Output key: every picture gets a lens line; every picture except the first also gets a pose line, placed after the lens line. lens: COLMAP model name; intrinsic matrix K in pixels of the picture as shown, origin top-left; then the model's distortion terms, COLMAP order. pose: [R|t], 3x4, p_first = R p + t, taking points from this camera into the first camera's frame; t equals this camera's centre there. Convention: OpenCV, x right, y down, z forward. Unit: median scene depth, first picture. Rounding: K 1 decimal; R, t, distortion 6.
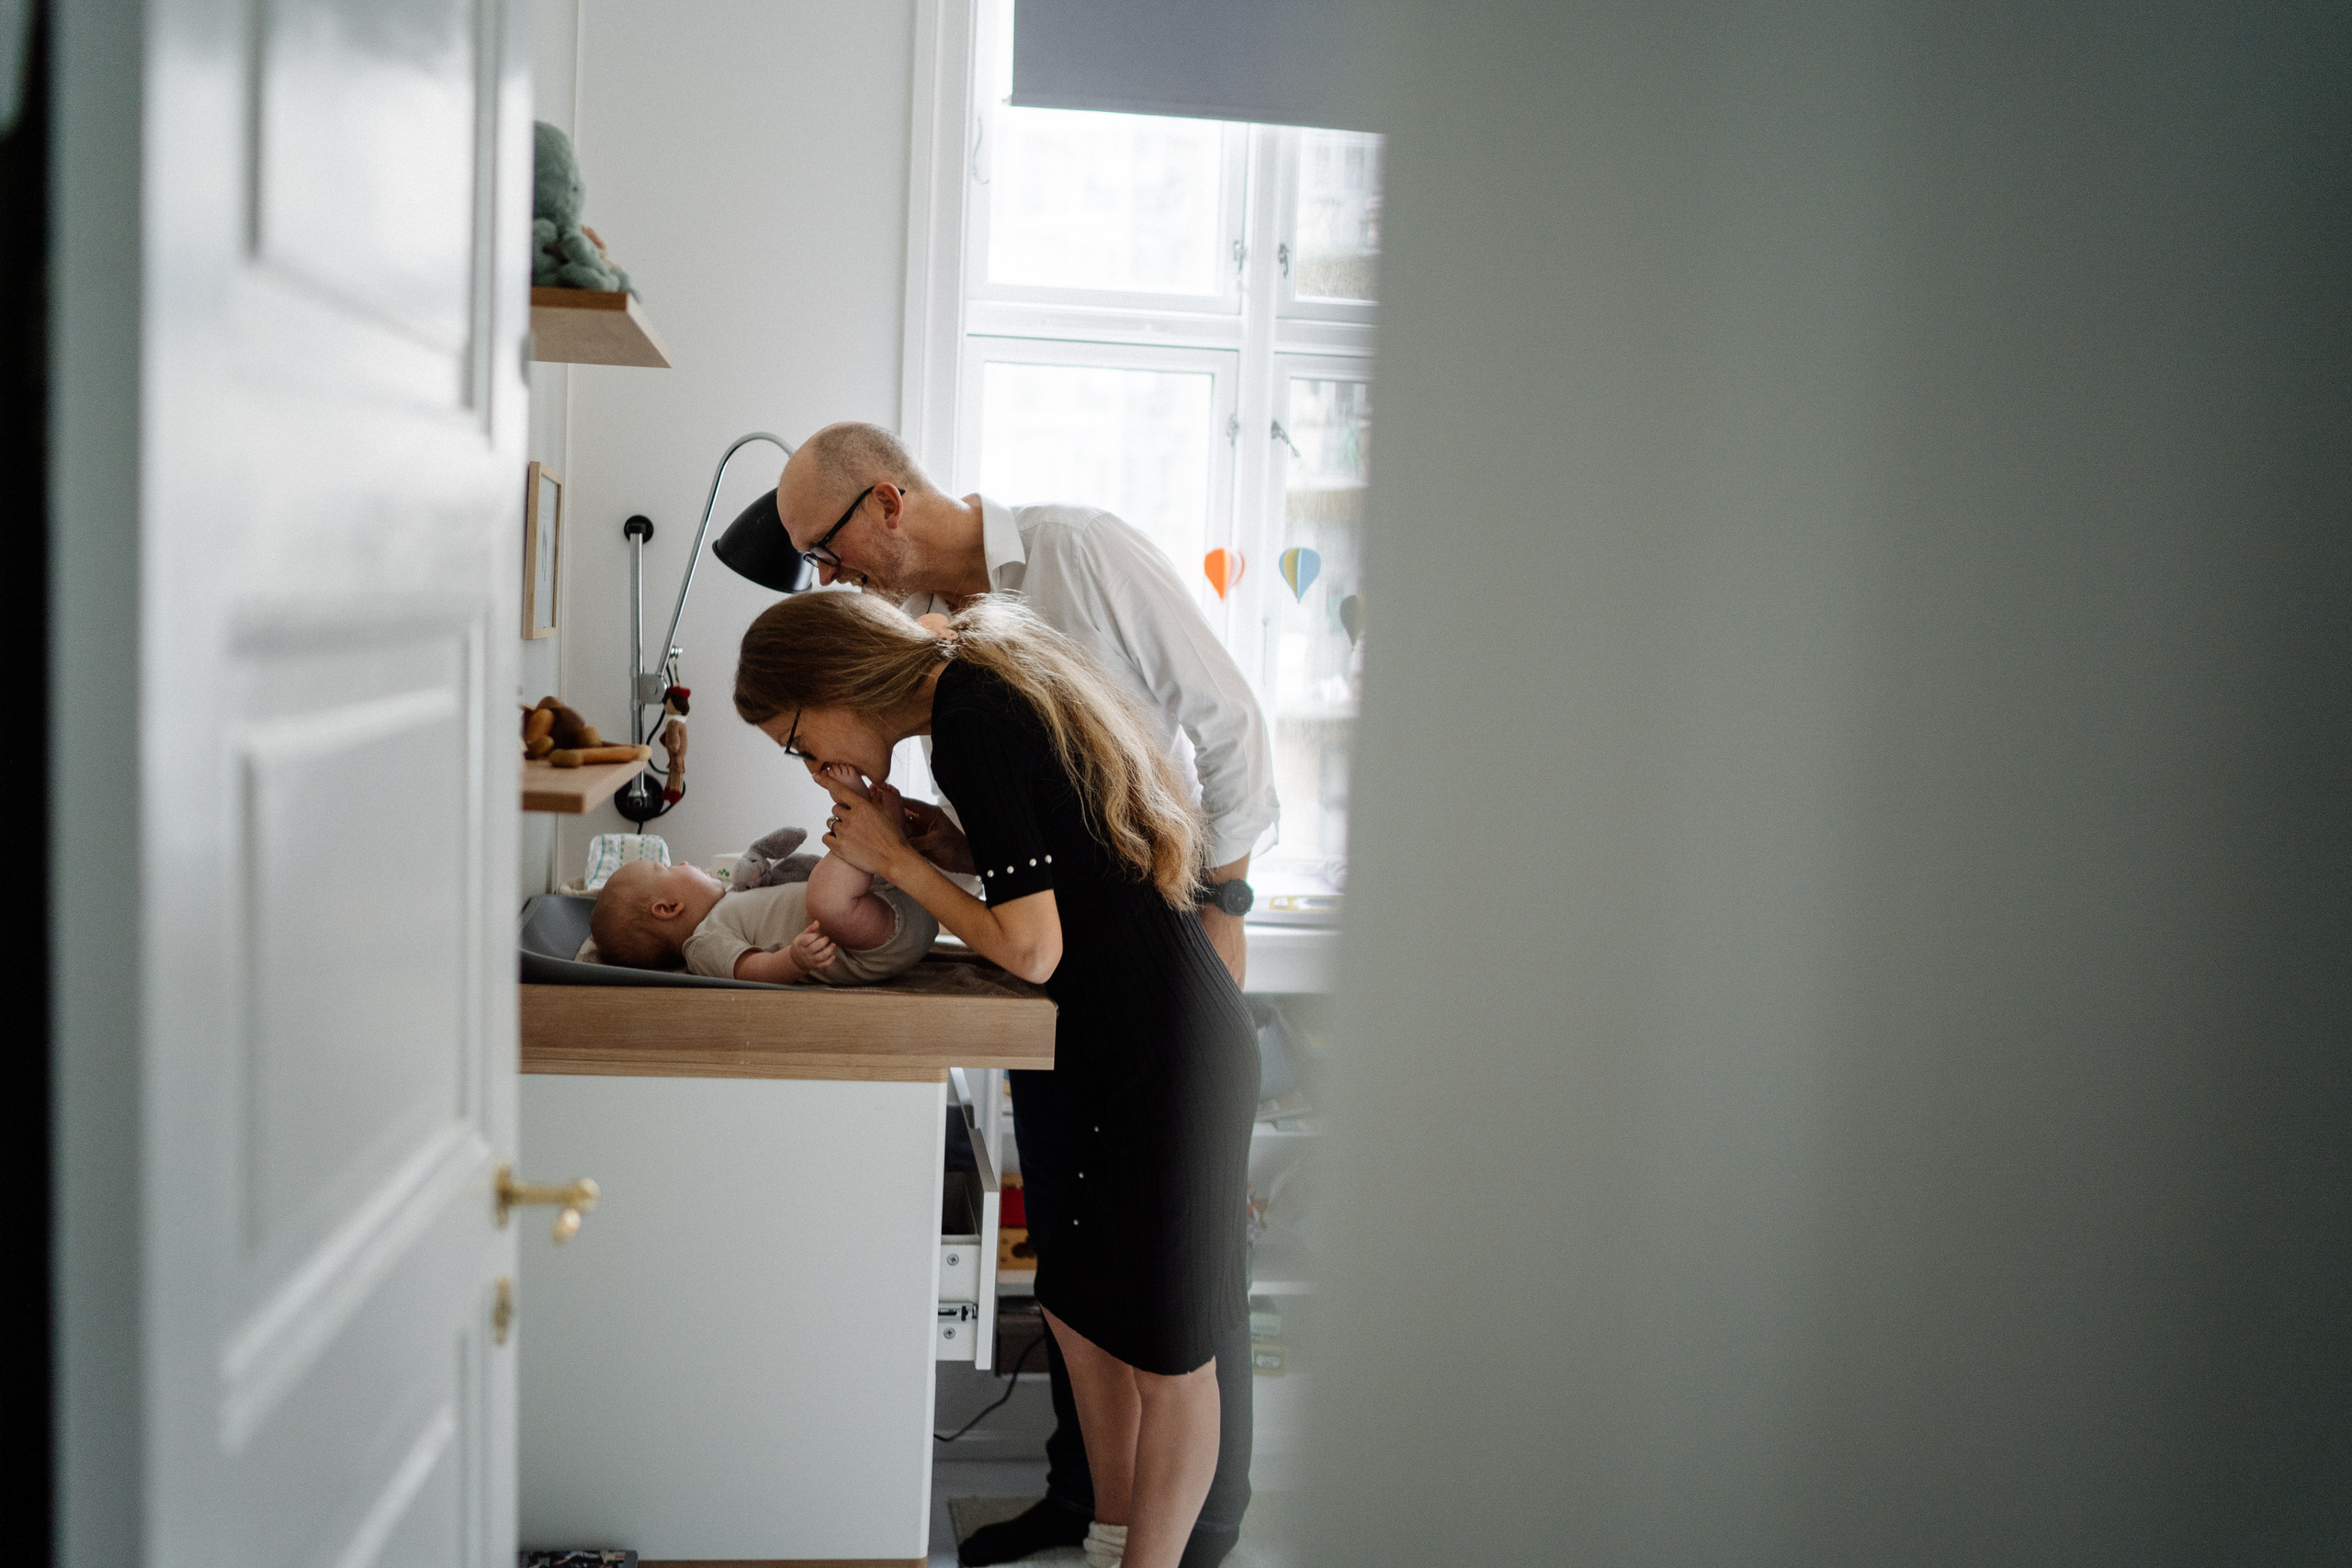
lens RADIAL K [[2364.2, 0, 1183.0], [0, 2364.2, 782.8], [0, 0, 1]] dist [0.071945, 0.000000]
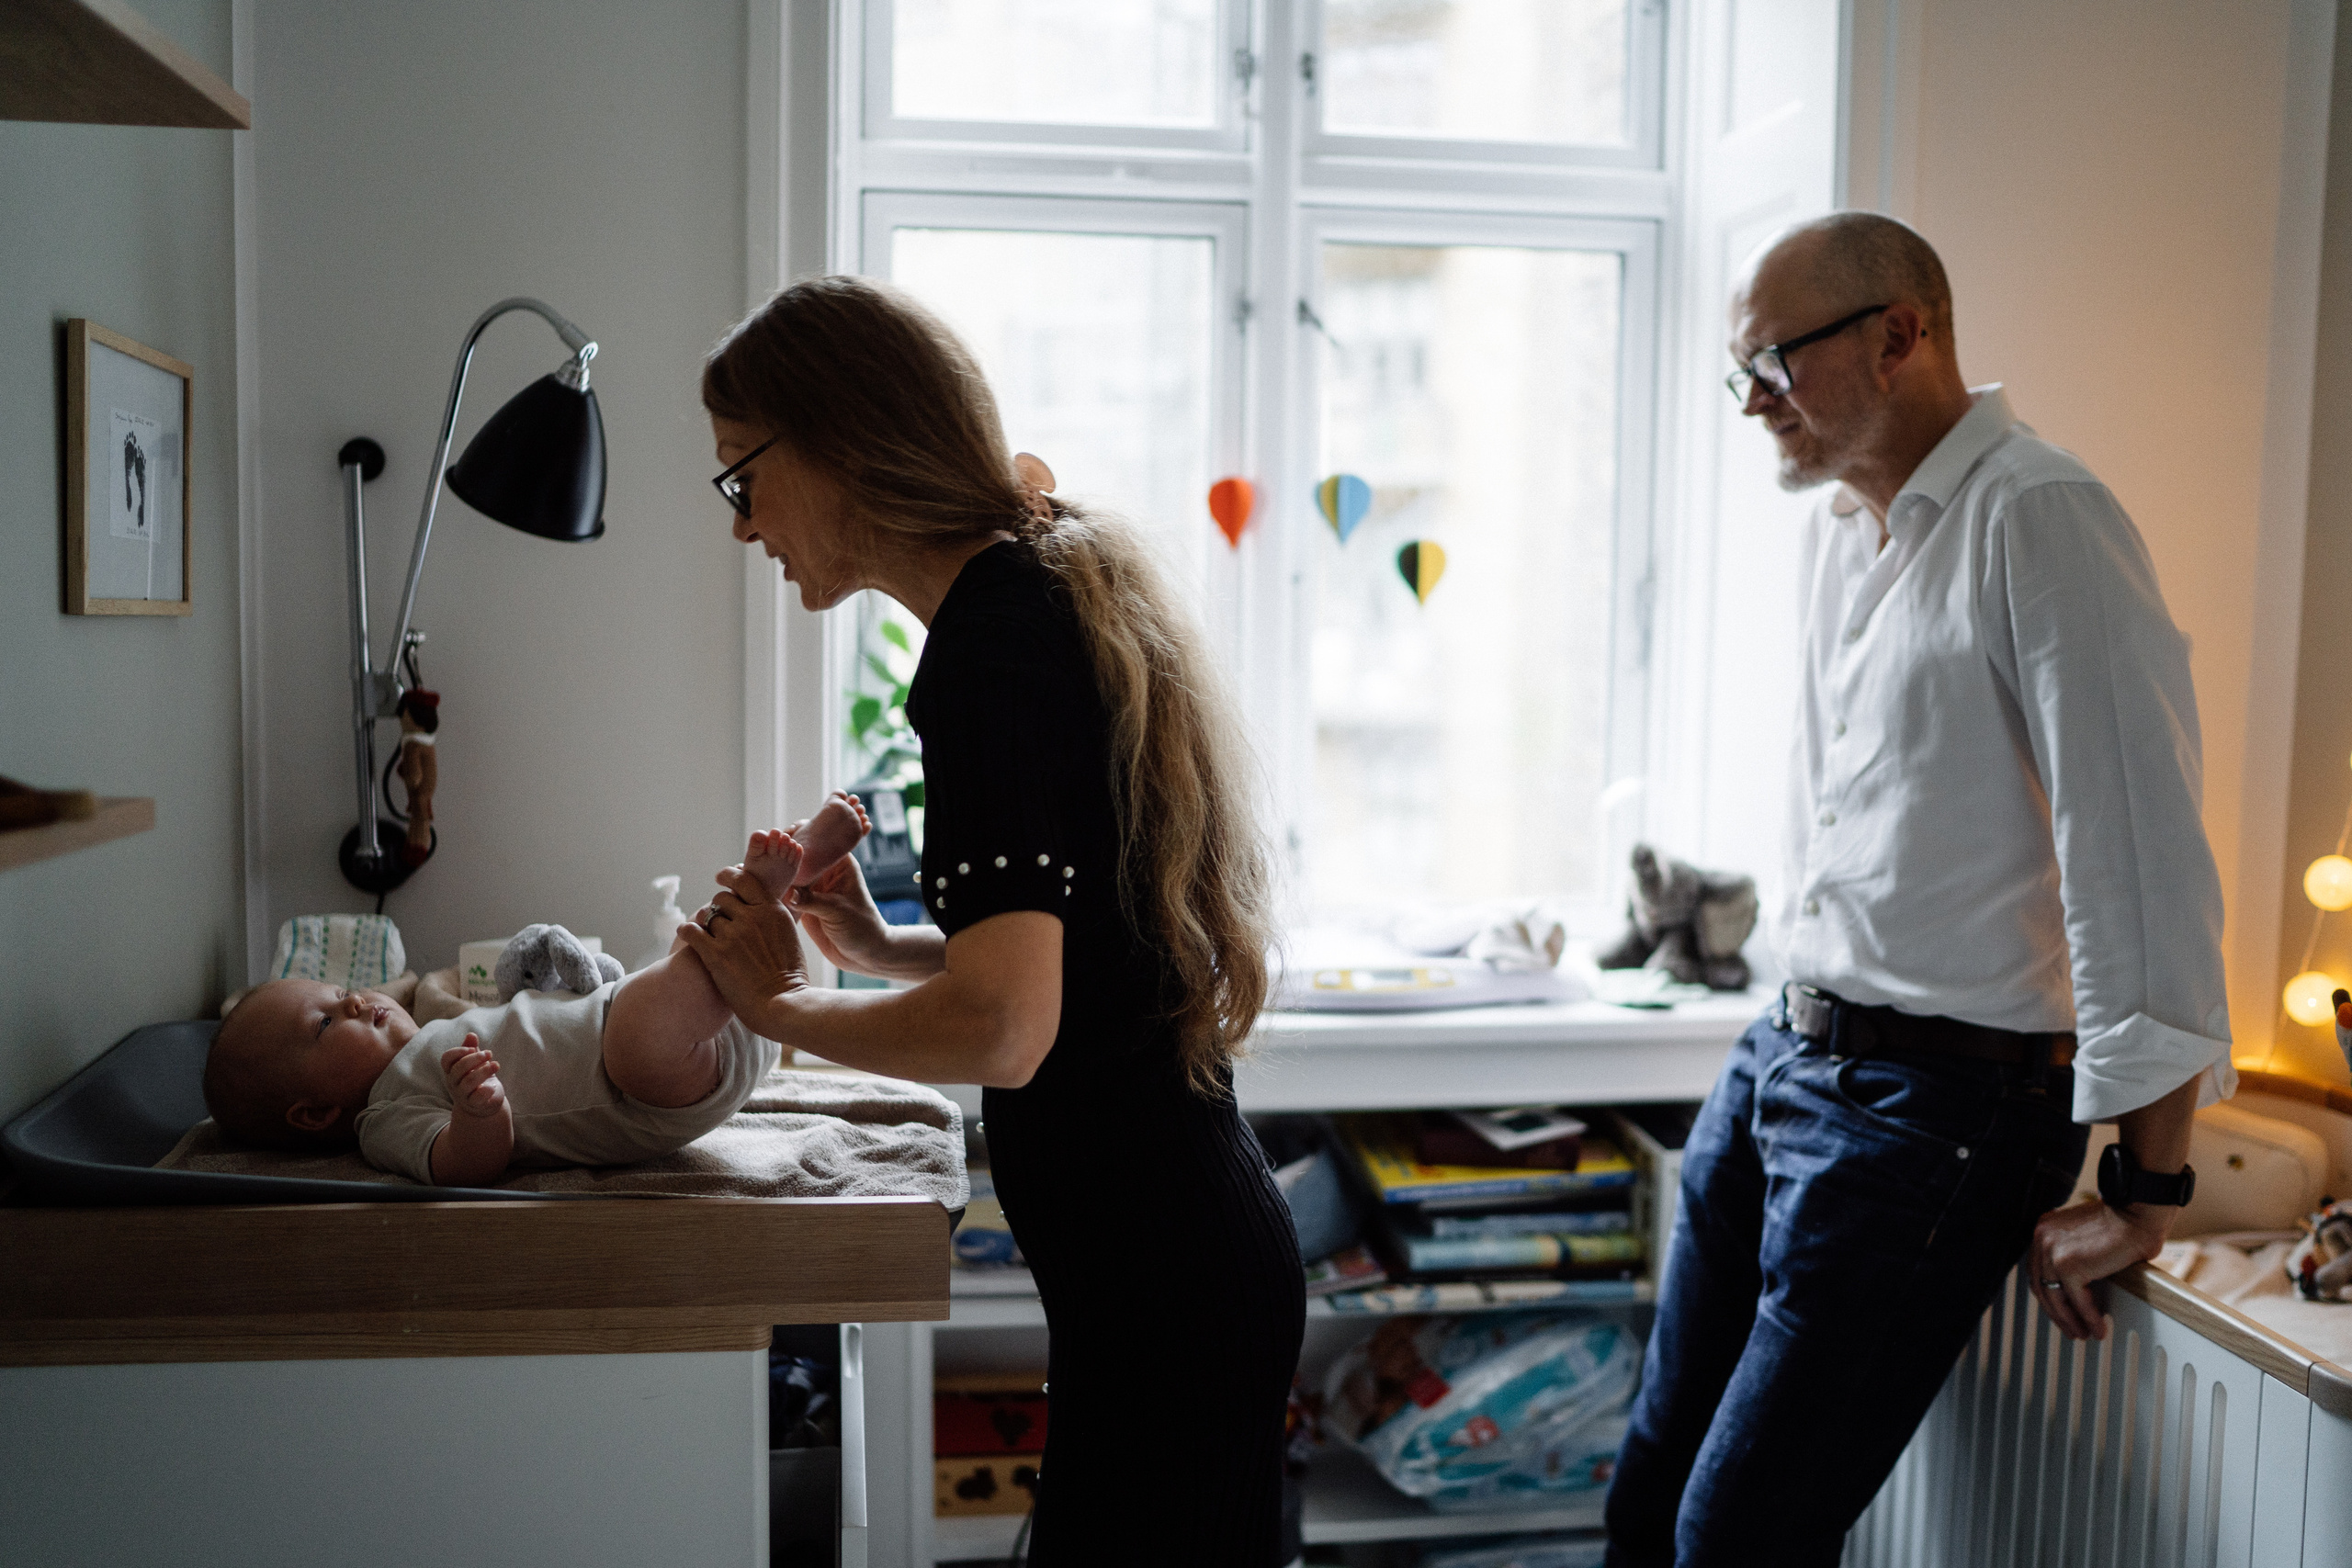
lens RADIAL K [[2364.2, 0, 1165.7], [0, 2364.2, 788.4], [0, 0, 1]] dist [0.071945, 0.000000]
pose [[0.999264, -0.029251, -0.024831, 0.013134], [0.029246, 0.999572, -0.000565, -0.006345], [0.024837, -0.000161, 0.999692, 0.330010]]
